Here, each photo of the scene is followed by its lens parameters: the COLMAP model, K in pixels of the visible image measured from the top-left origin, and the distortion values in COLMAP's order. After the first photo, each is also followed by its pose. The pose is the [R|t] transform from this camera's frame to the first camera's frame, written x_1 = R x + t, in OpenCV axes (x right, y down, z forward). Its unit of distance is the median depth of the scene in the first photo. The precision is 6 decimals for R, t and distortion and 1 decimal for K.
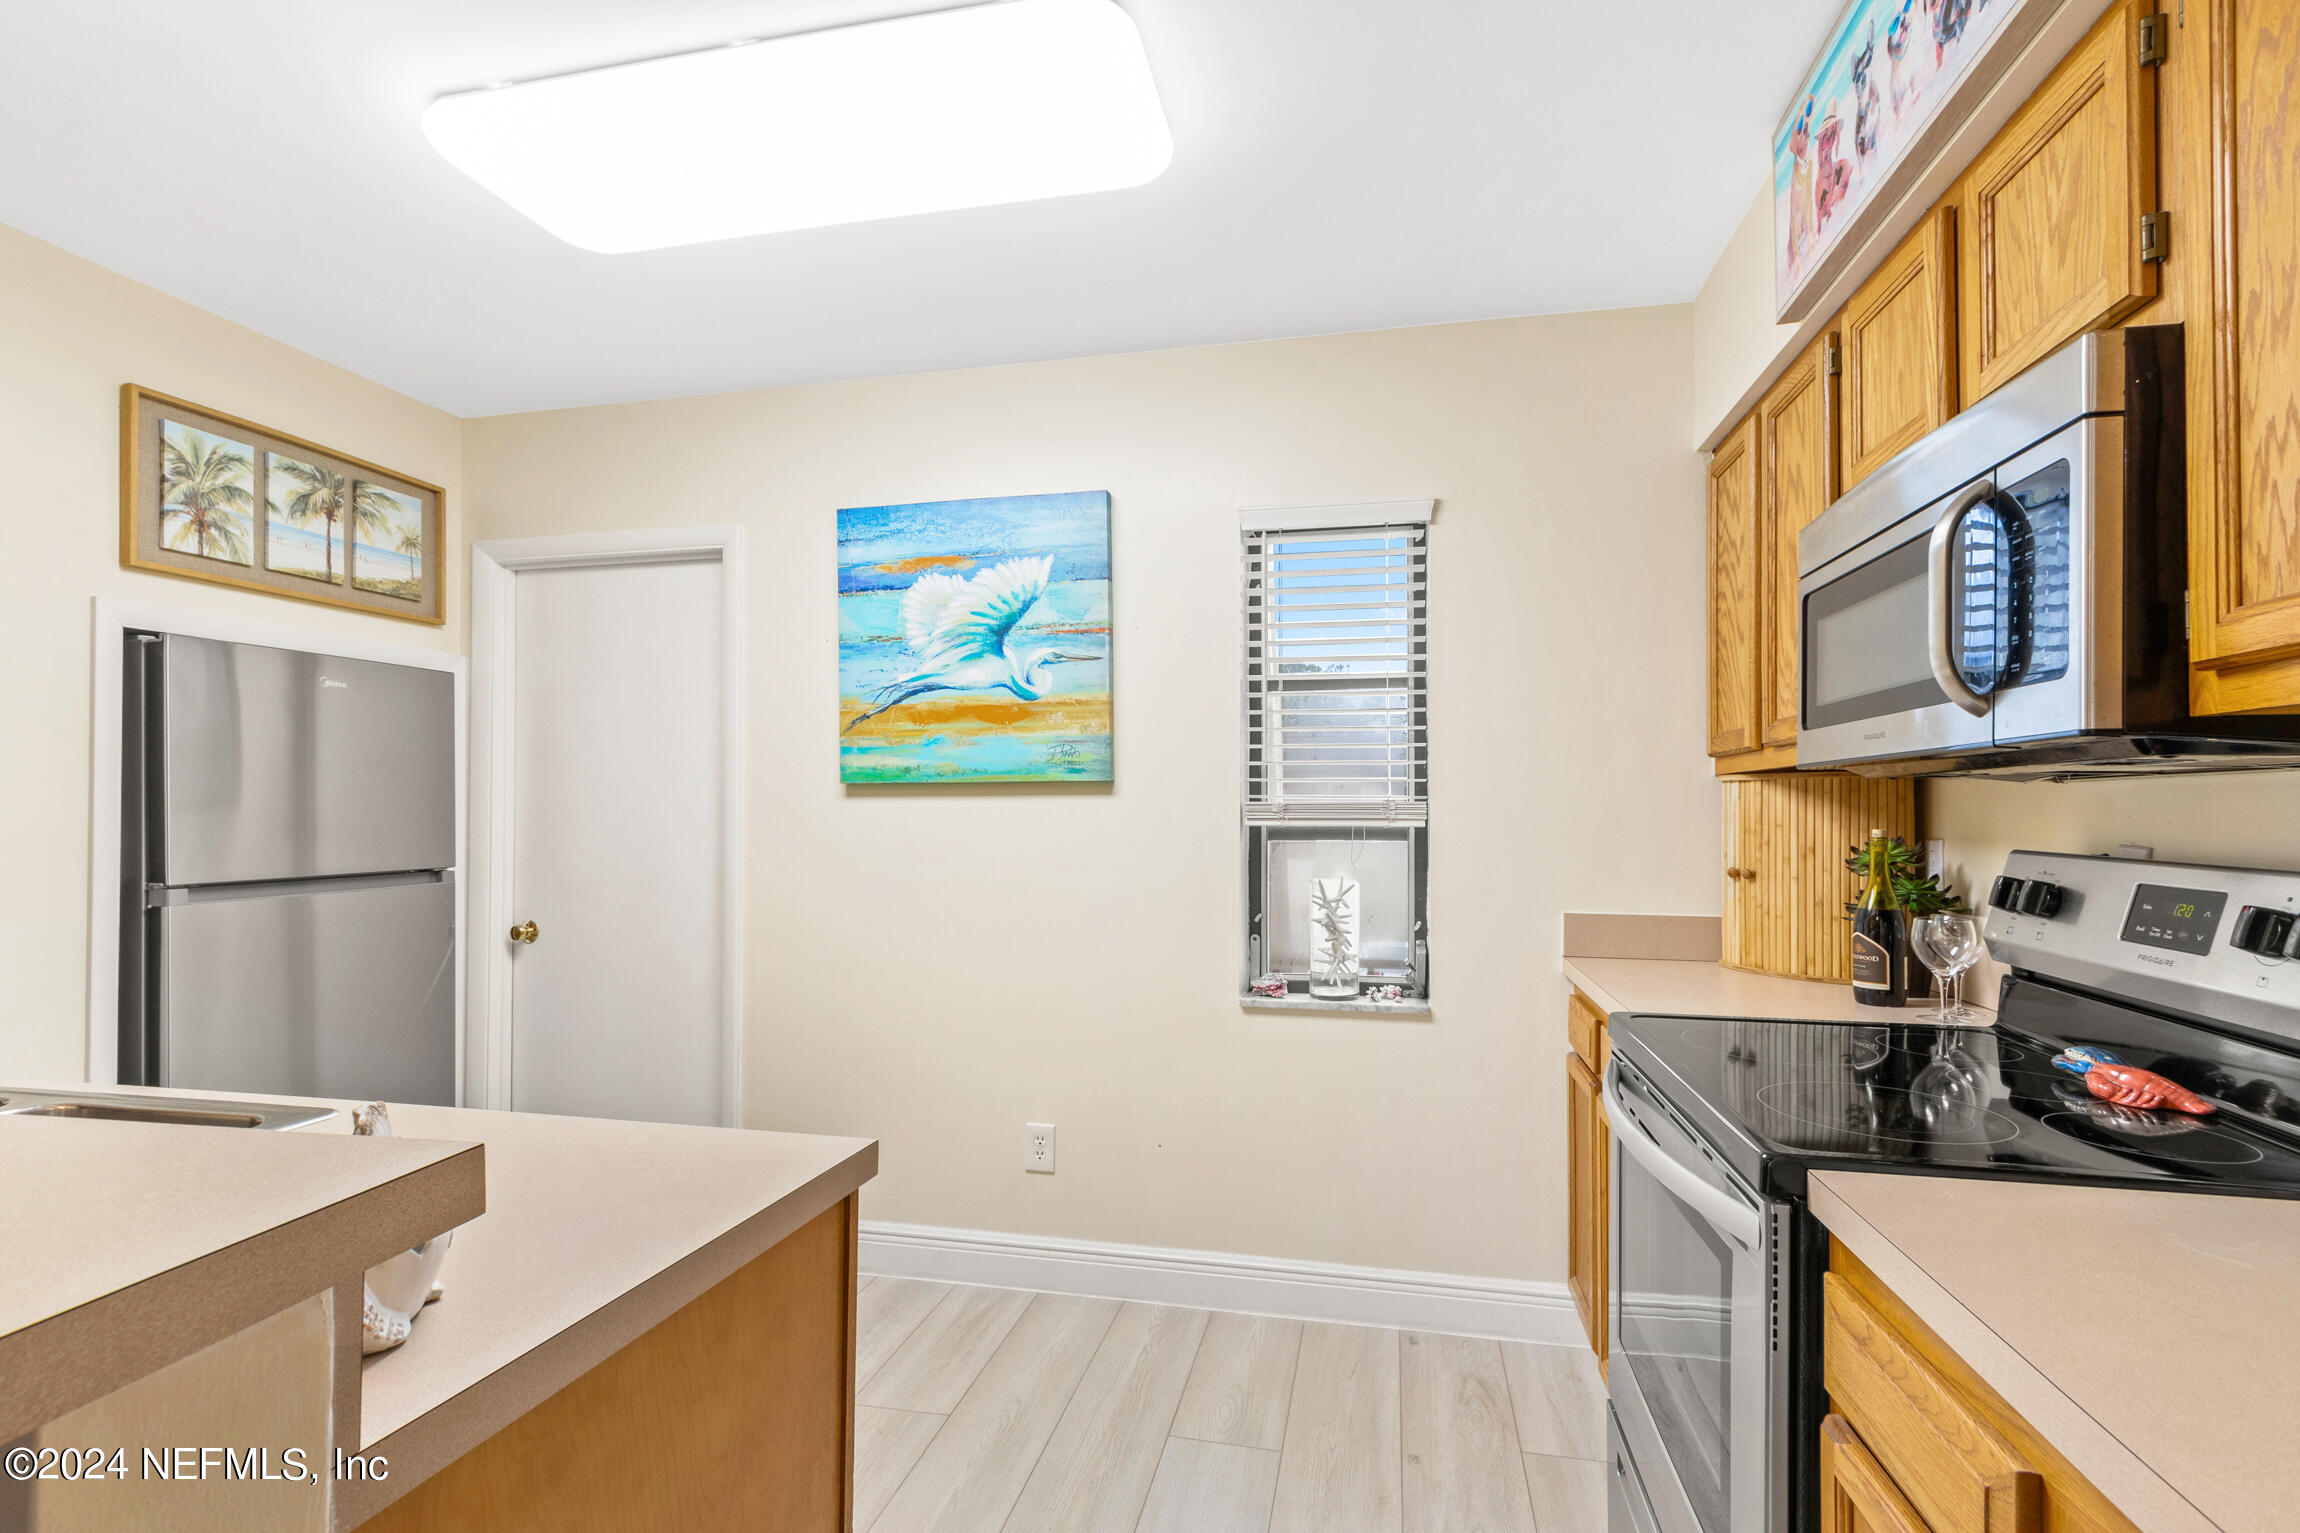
lens RADIAL K [[1084.0, 0, 1133.5], [0, 1084.0, 789.6], [0, 0, 1]] dist [-0.001819, -0.000279]
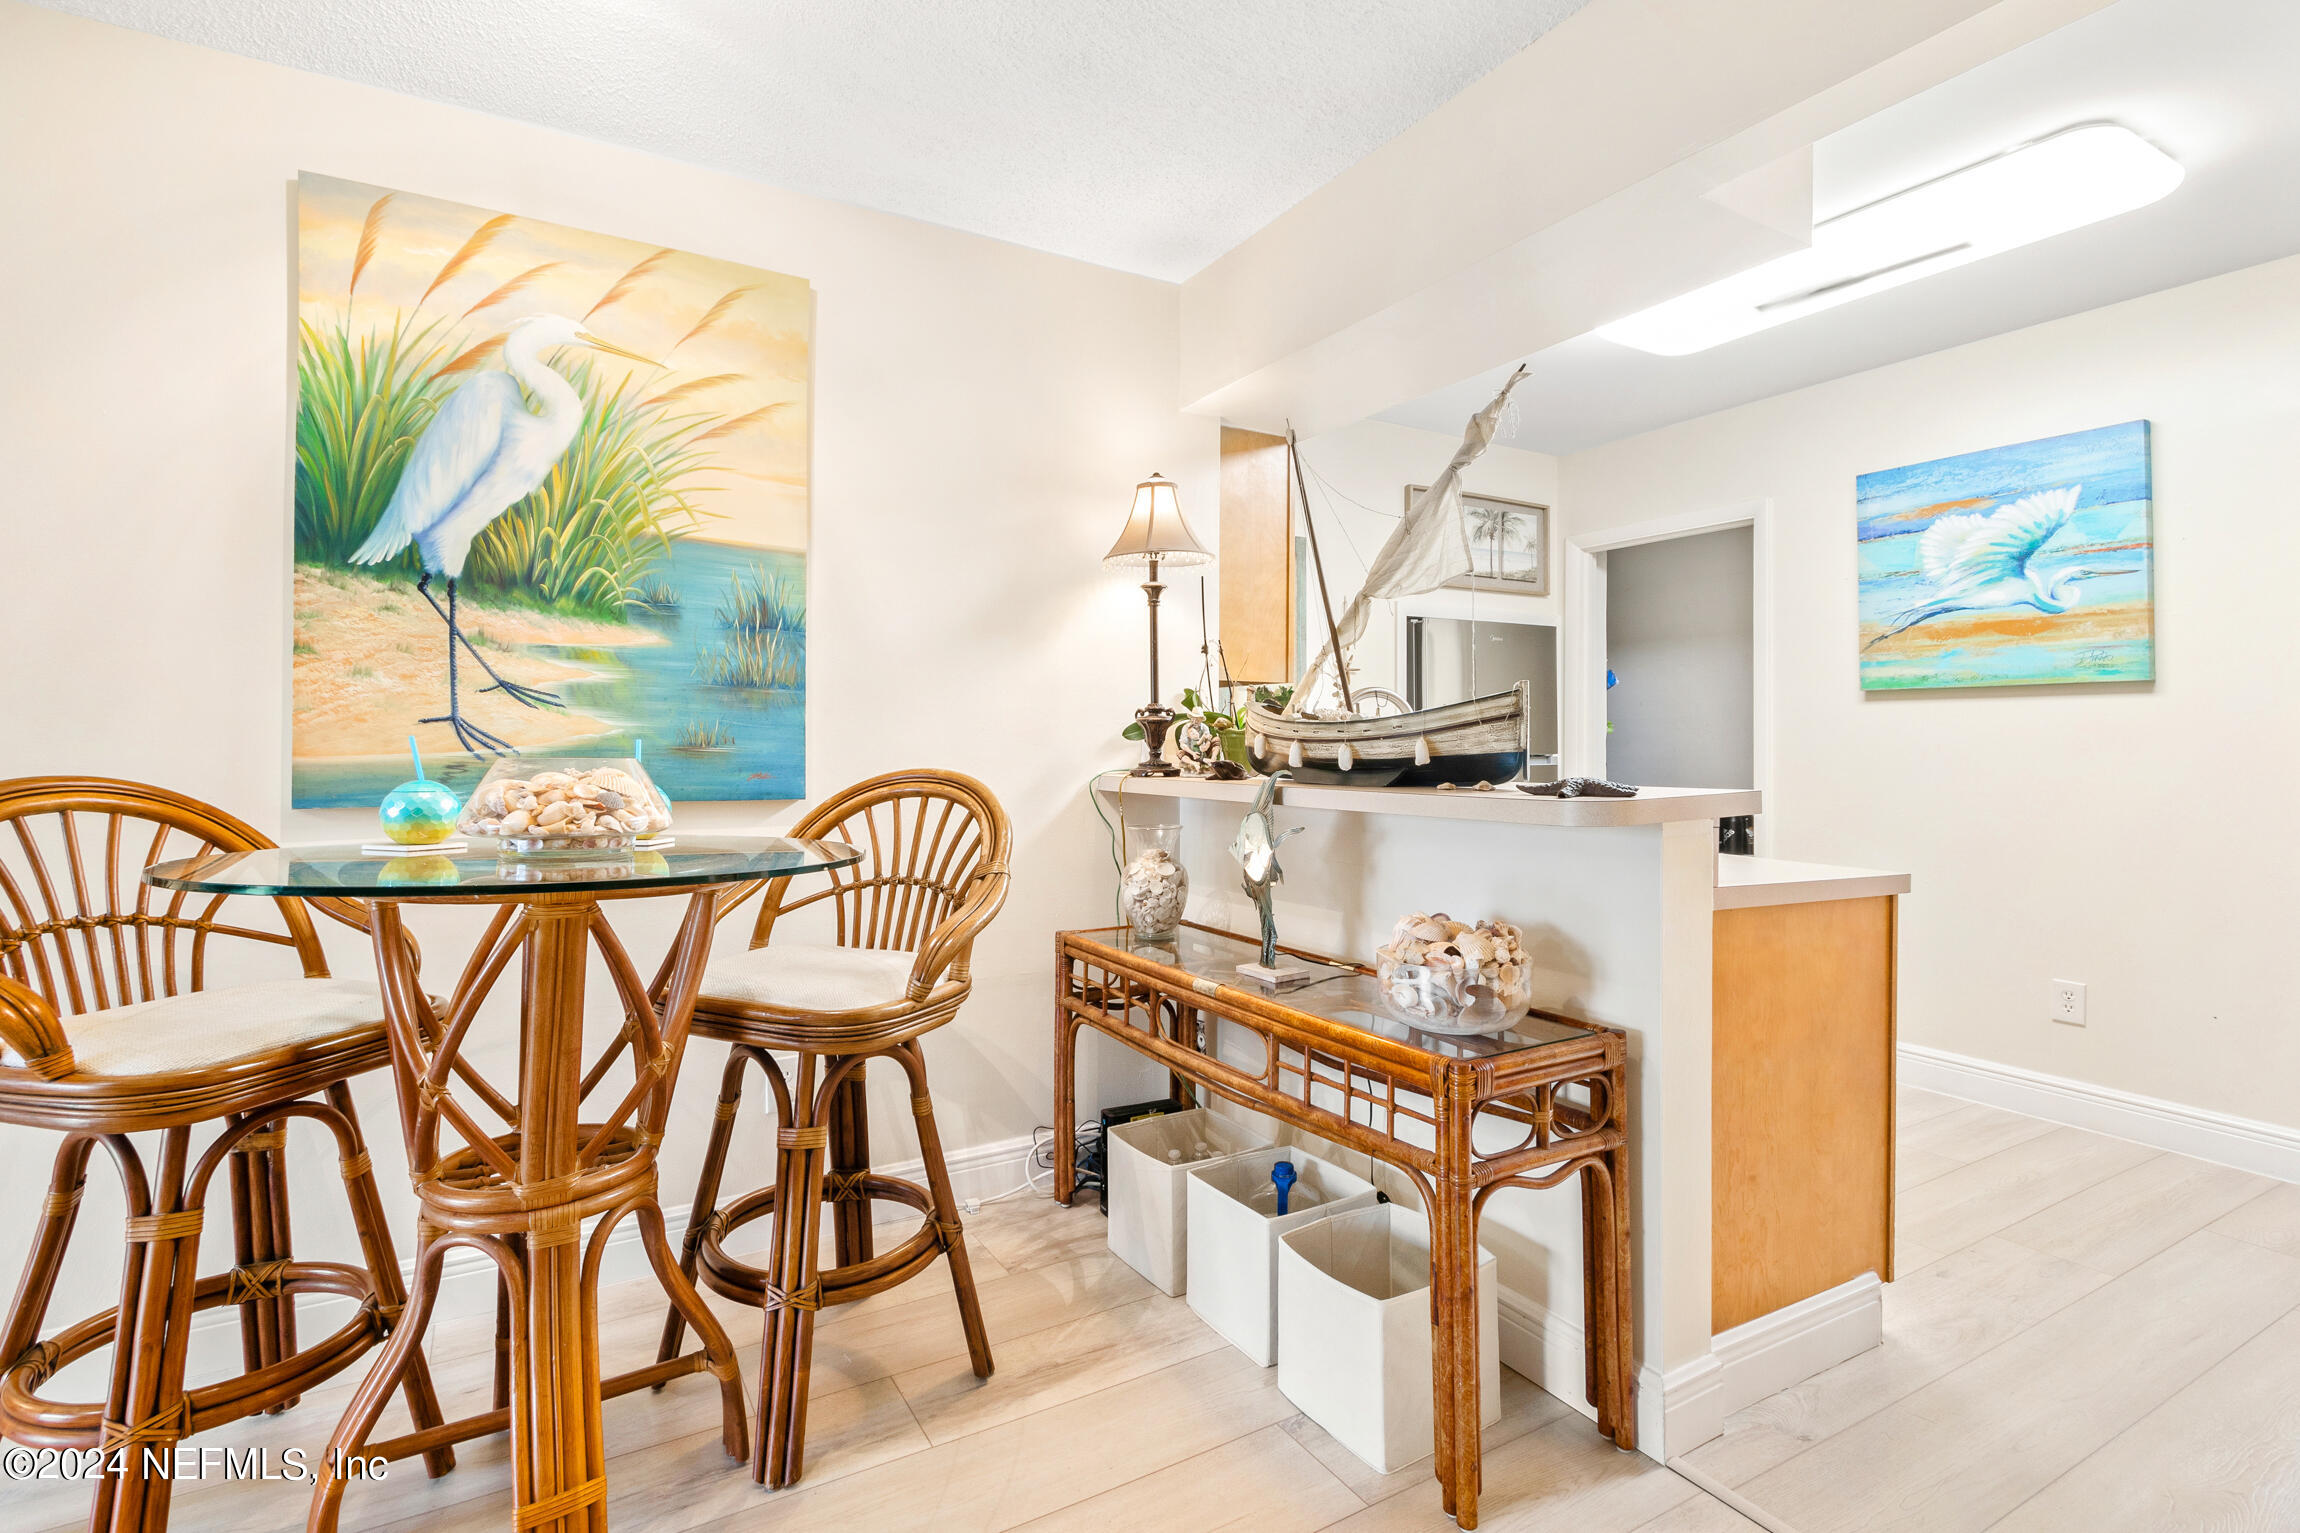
lens RADIAL K [[1088.5, 0, 1096.6], [0, 1088.5, 731.4], [0, 0, 1]] dist [0.000120, -0.000390]
pose [[0.658416, -0.002143, -0.752651, 0.104700], [0.008032, 0.999959, 0.004179, 0.030491], [0.752611, -0.008797, 0.658406, -0.535291]]
